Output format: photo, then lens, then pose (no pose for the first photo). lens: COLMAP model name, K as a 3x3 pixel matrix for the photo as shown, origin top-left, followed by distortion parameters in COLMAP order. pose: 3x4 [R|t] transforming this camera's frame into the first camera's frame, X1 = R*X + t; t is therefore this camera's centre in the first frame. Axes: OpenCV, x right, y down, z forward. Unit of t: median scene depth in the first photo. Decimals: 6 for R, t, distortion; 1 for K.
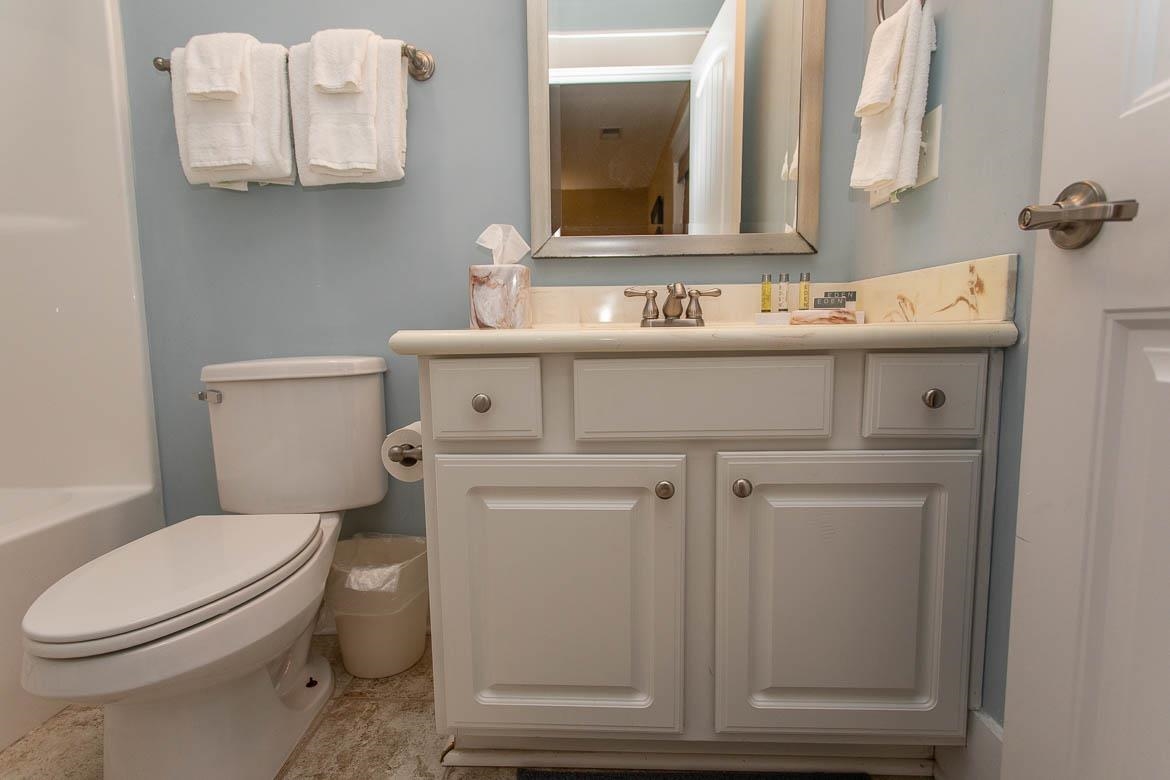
lens RADIAL K [[549.5, 0, 580.9], [0, 549.5, 384.7], [0, 0, 1]] dist [-0.000290, 0.001587]
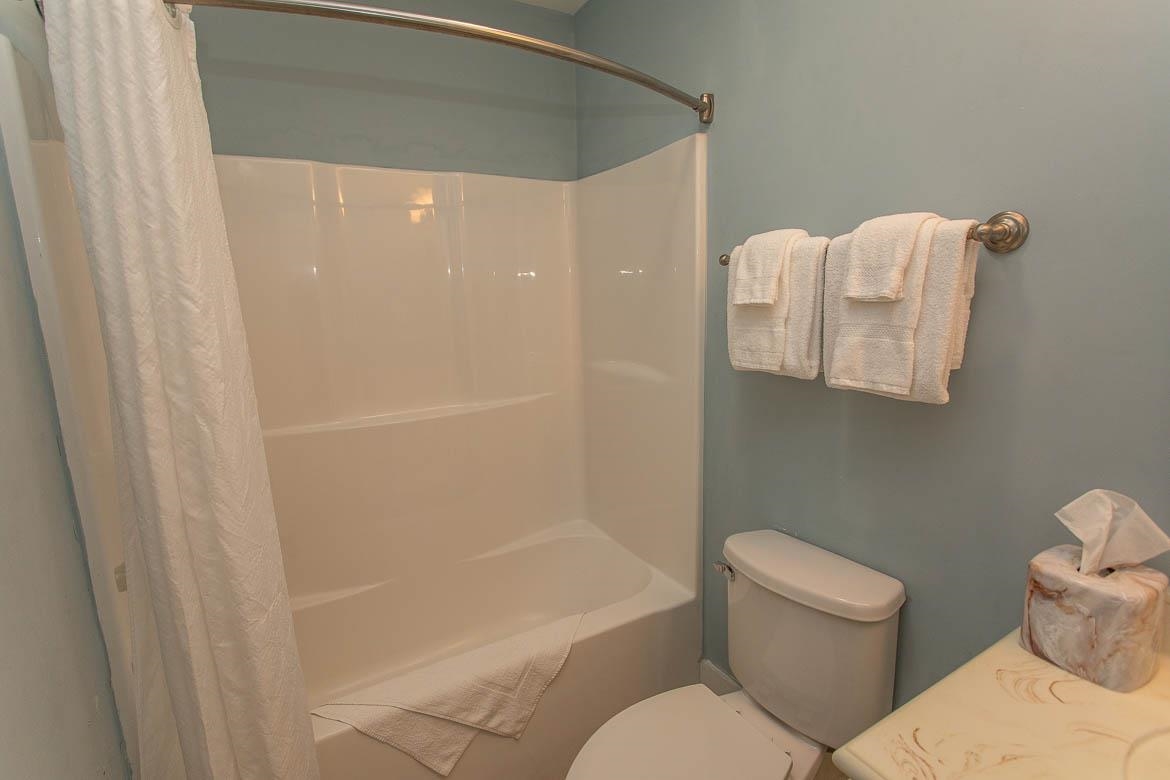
lens RADIAL K [[549.5, 0, 580.9], [0, 549.5, 384.7], [0, 0, 1]] dist [-0.000290, 0.001587]
pose [[0.530383, 0.134320, -0.837050, 0.041189], [-0.060626, 0.990850, 0.120585, -0.480229], [0.845588, -0.013209, 0.533673, 0.176630]]
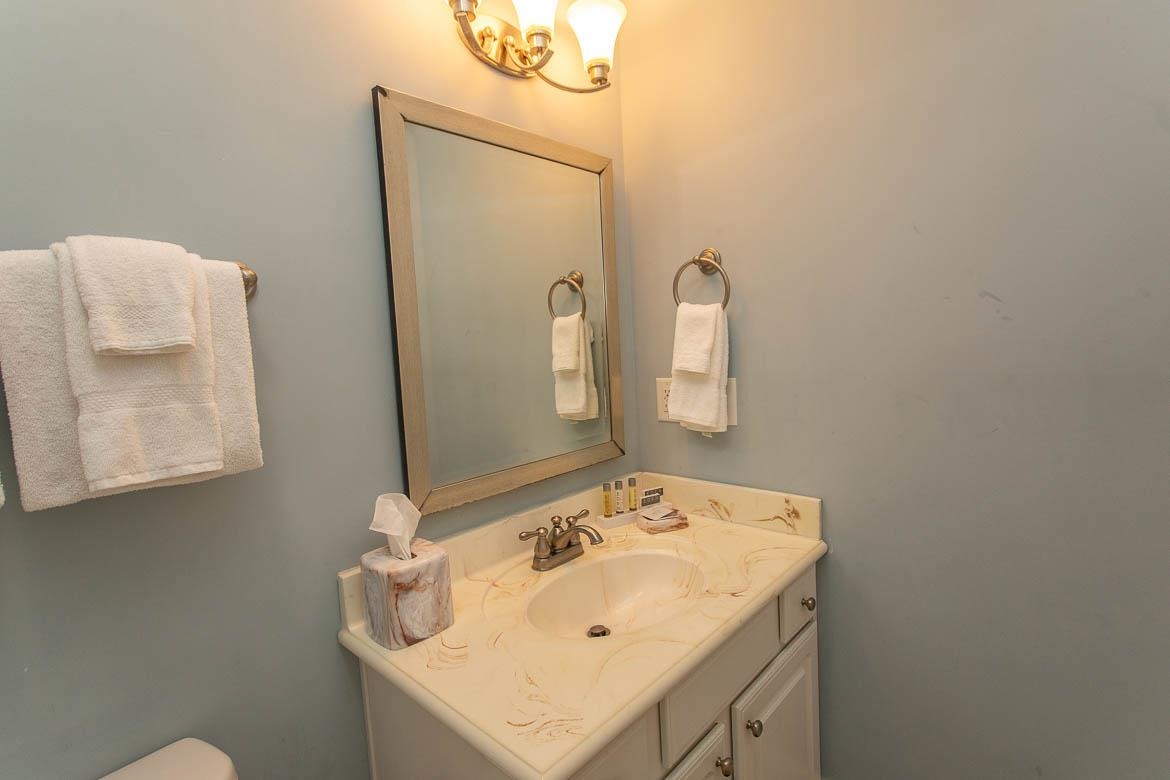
lens RADIAL K [[549.5, 0, 580.9], [0, 549.5, 384.7], [0, 0, 1]] dist [-0.000290, 0.001587]
pose [[0.653597, -0.087326, 0.751788, -0.579184], [0.126565, 0.991945, 0.005188, -0.444624], [-0.746185, 0.091760, 0.659385, 0.274504]]
